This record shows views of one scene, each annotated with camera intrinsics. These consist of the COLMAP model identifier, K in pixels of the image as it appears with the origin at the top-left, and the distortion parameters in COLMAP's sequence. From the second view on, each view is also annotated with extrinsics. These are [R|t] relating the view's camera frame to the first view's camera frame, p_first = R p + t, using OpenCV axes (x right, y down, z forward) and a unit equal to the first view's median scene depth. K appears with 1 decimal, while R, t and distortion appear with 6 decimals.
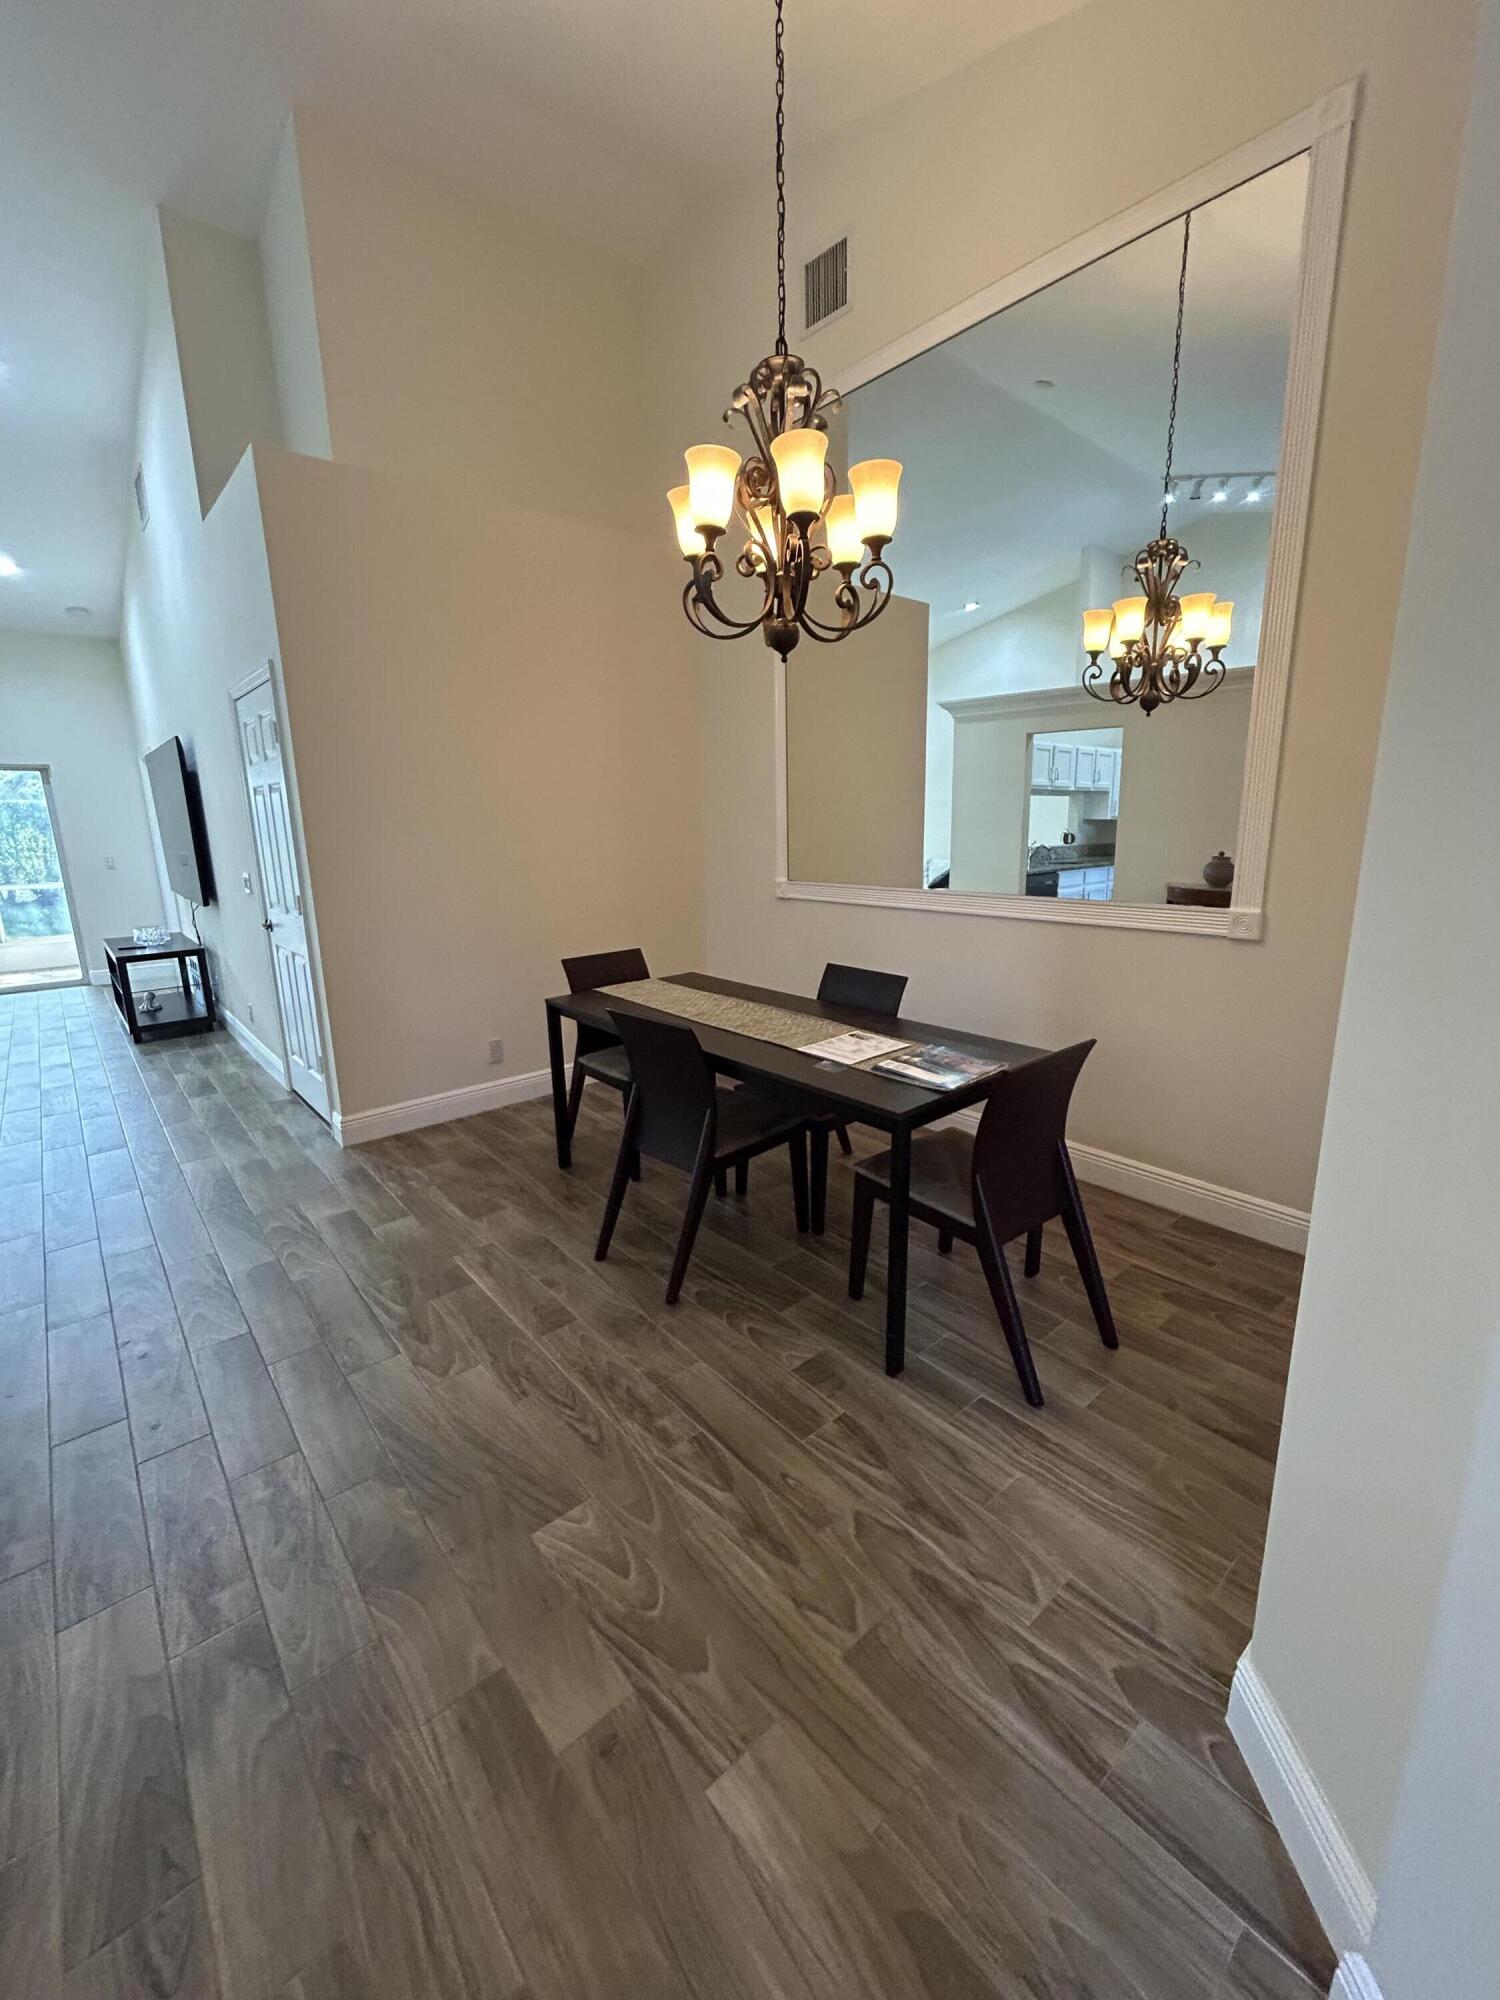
lens RADIAL K [[818.1, 0, 755.3], [0, 818.1, 996.7], [0, 0, 1]] dist [-0.002627, 0.001418]
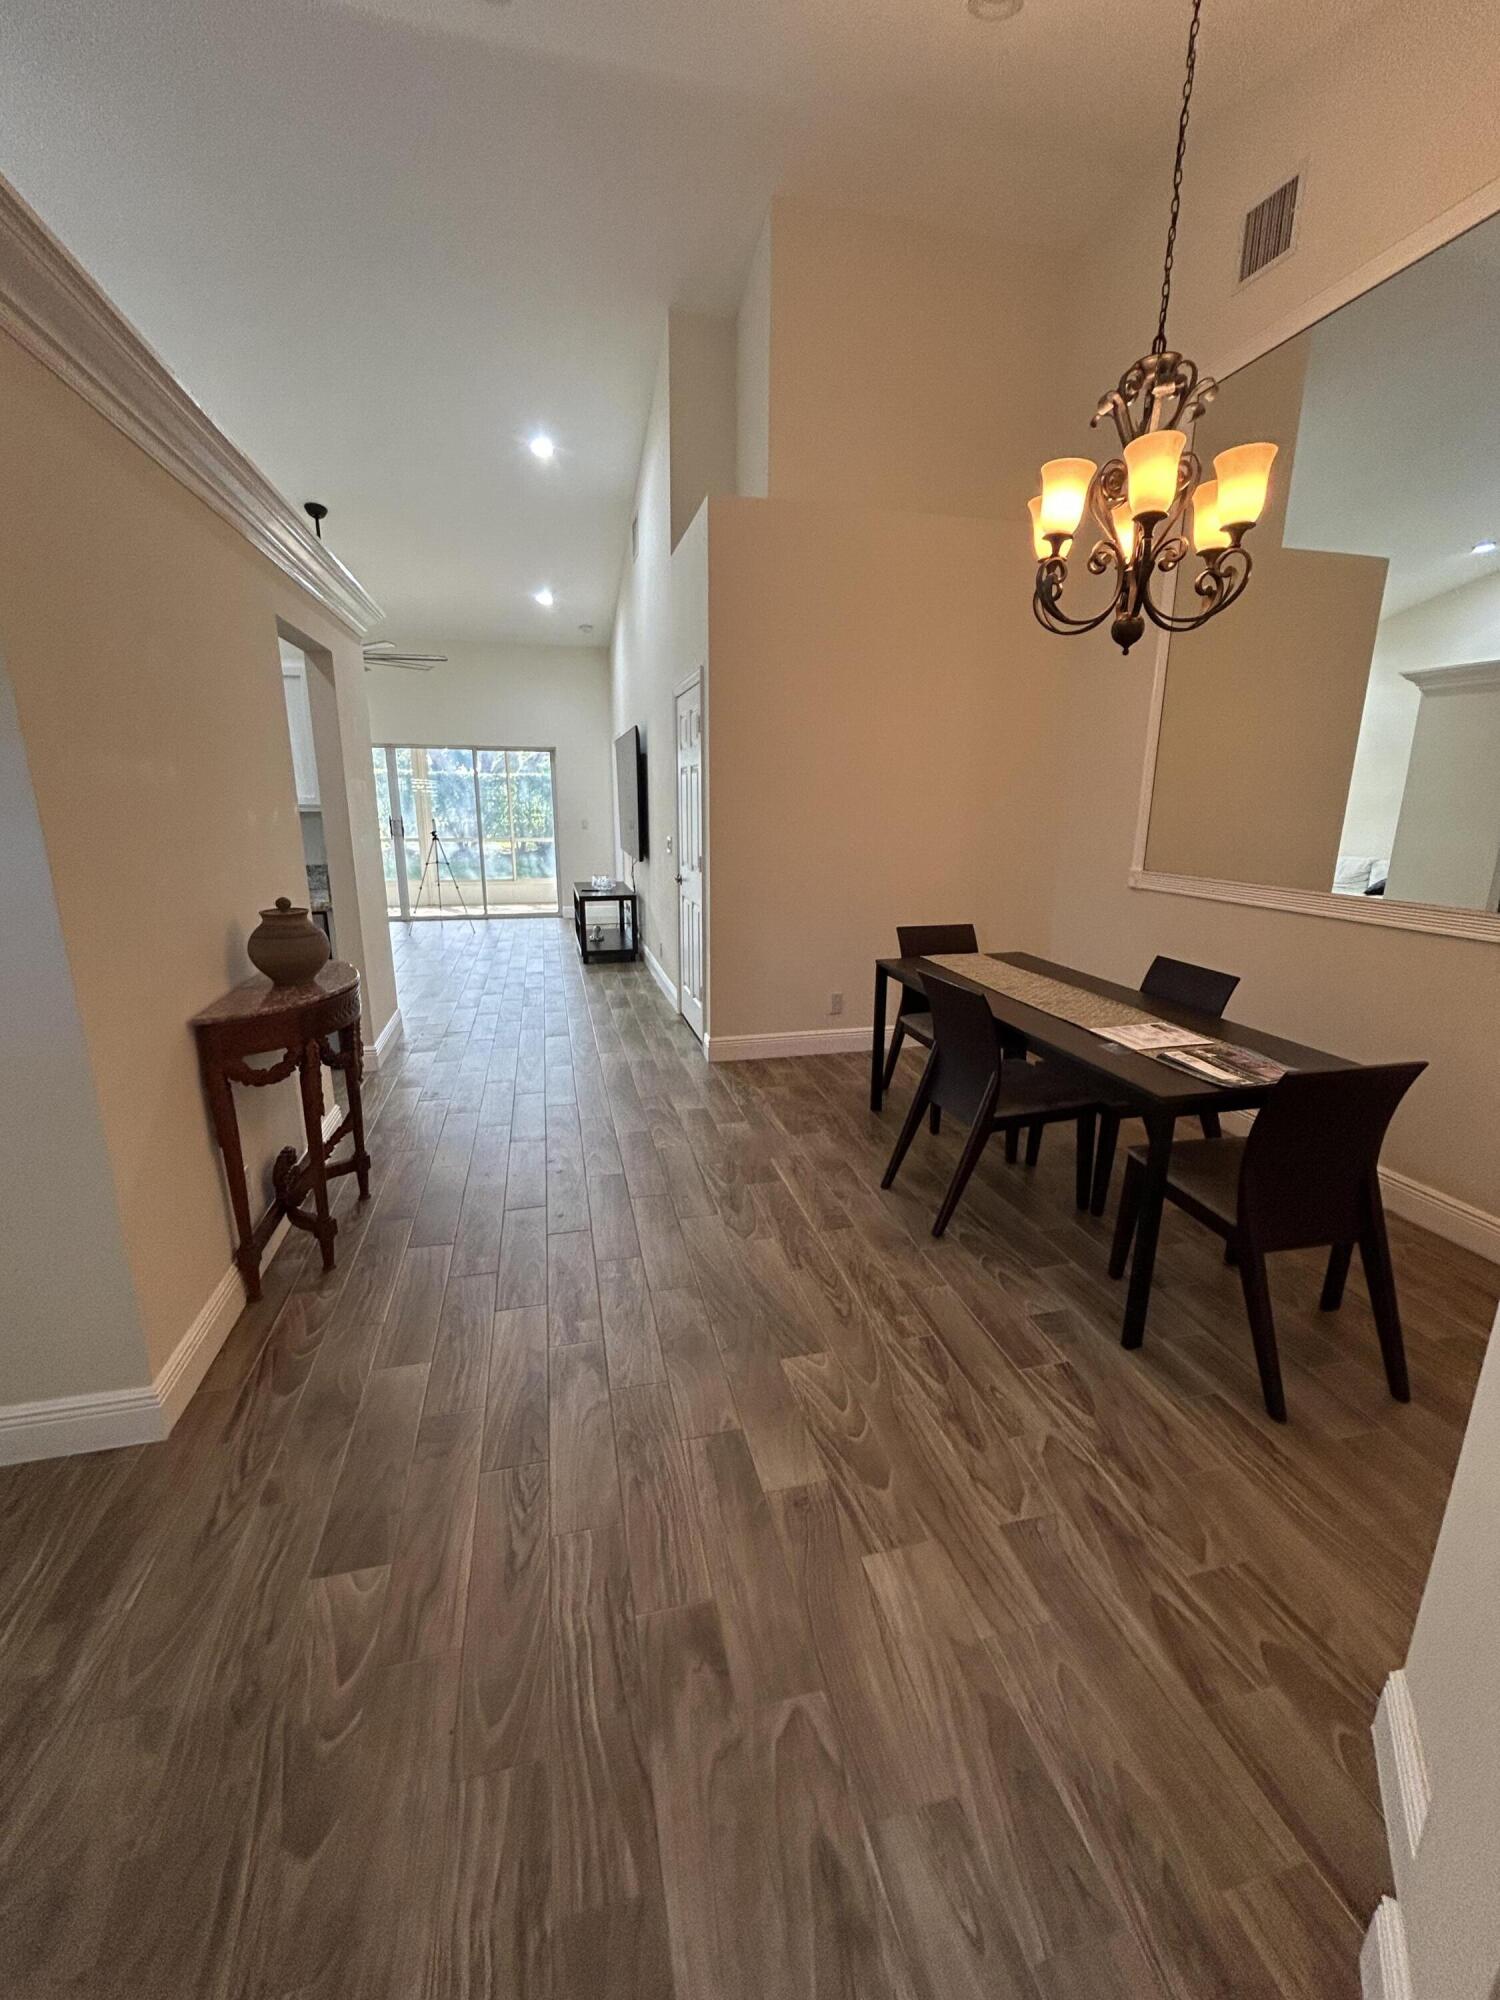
lens RADIAL K [[818.1, 0, 750.7], [0, 818.1, 997.9], [0, 0, 1]] dist [-0.002627, 0.001418]
pose [[0.891017, 0.132497, -0.434205, 0.130174], [-0.121529, 0.991168, 0.053069, 0.024753], [0.437402, 0.005483, 0.899250, -0.142329]]
